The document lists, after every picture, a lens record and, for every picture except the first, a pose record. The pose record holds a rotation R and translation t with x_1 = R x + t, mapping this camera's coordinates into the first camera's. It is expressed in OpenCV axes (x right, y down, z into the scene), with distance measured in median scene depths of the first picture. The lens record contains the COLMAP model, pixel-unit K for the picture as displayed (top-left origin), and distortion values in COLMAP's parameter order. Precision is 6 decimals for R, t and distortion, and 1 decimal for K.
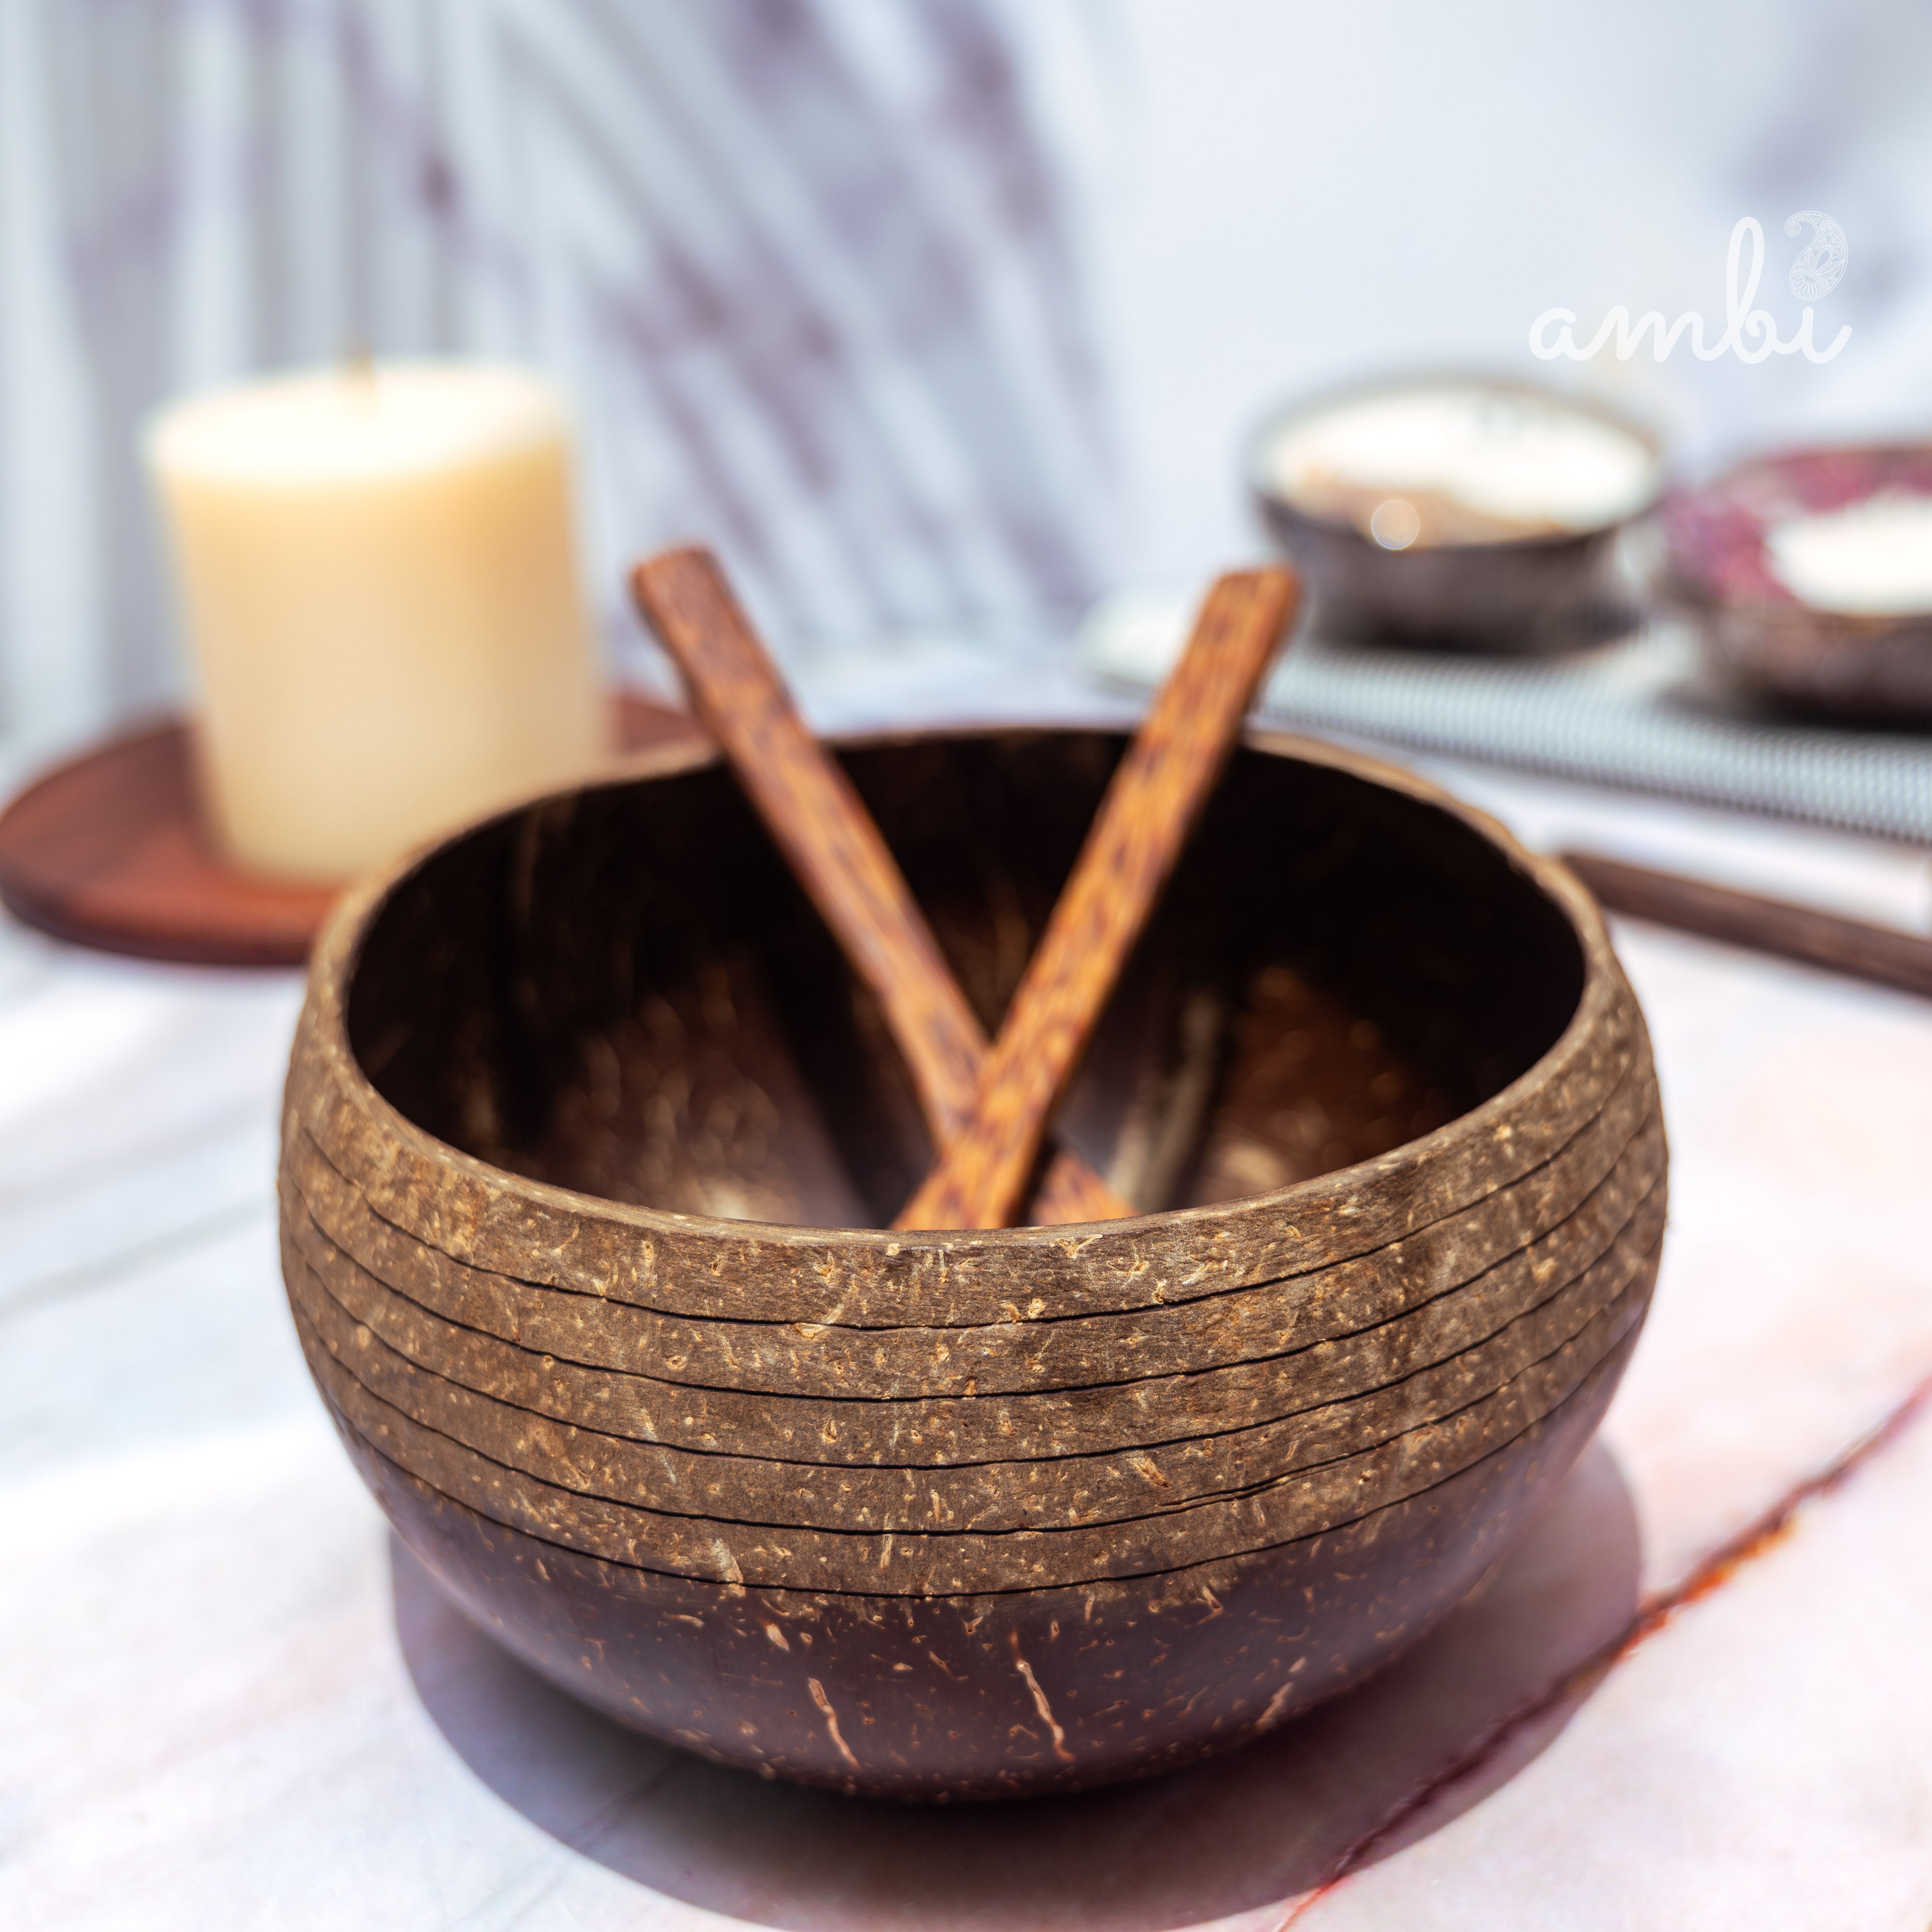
lens RADIAL K [[2904.3, 0, 966.0], [0, 2904.3, 966.0], [0, 0, 1]] dist [0.011930, 0.036897]
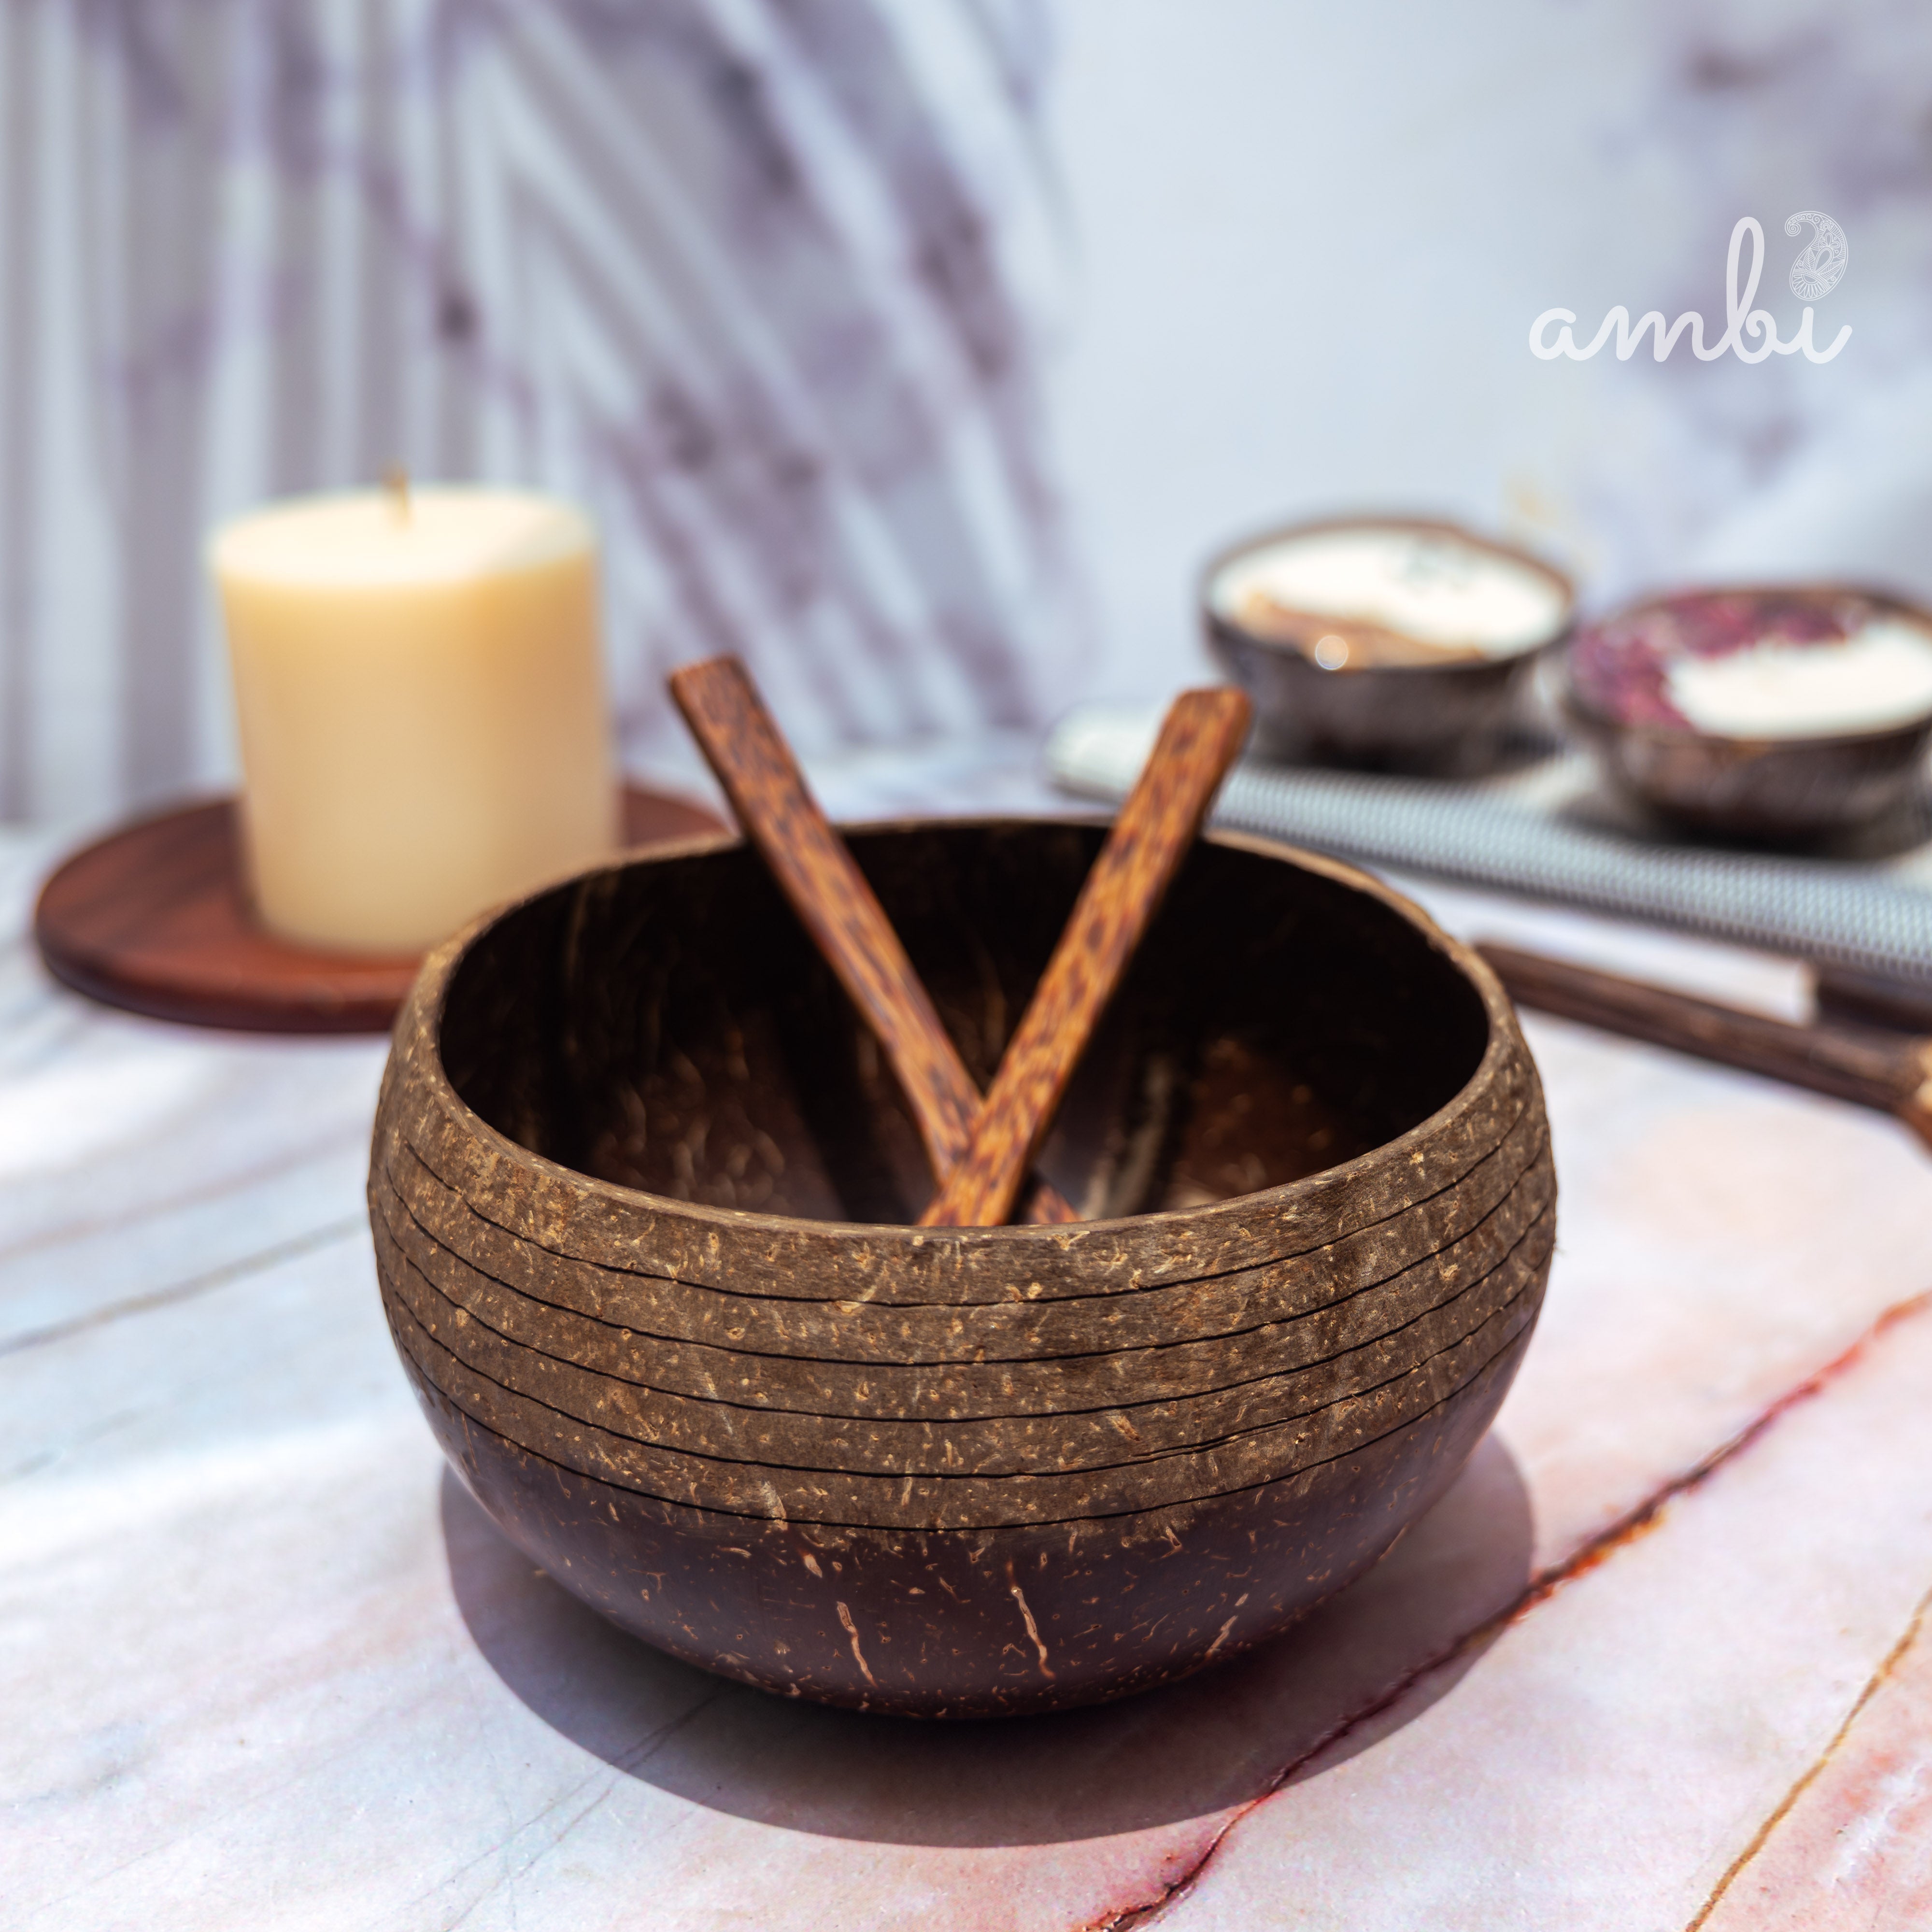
lens RADIAL K [[2921.5, 0, 1033.9], [0, 2921.5, 973.8], [0, 0, 1]] dist [-0.000247, 0.048661]
pose [[0.998730, 0.019005, 0.046661, -0.034836], [-0.017351, 0.999216, -0.035596, 0.027672], [-0.047301, 0.034741, 0.998276, -0.222686]]
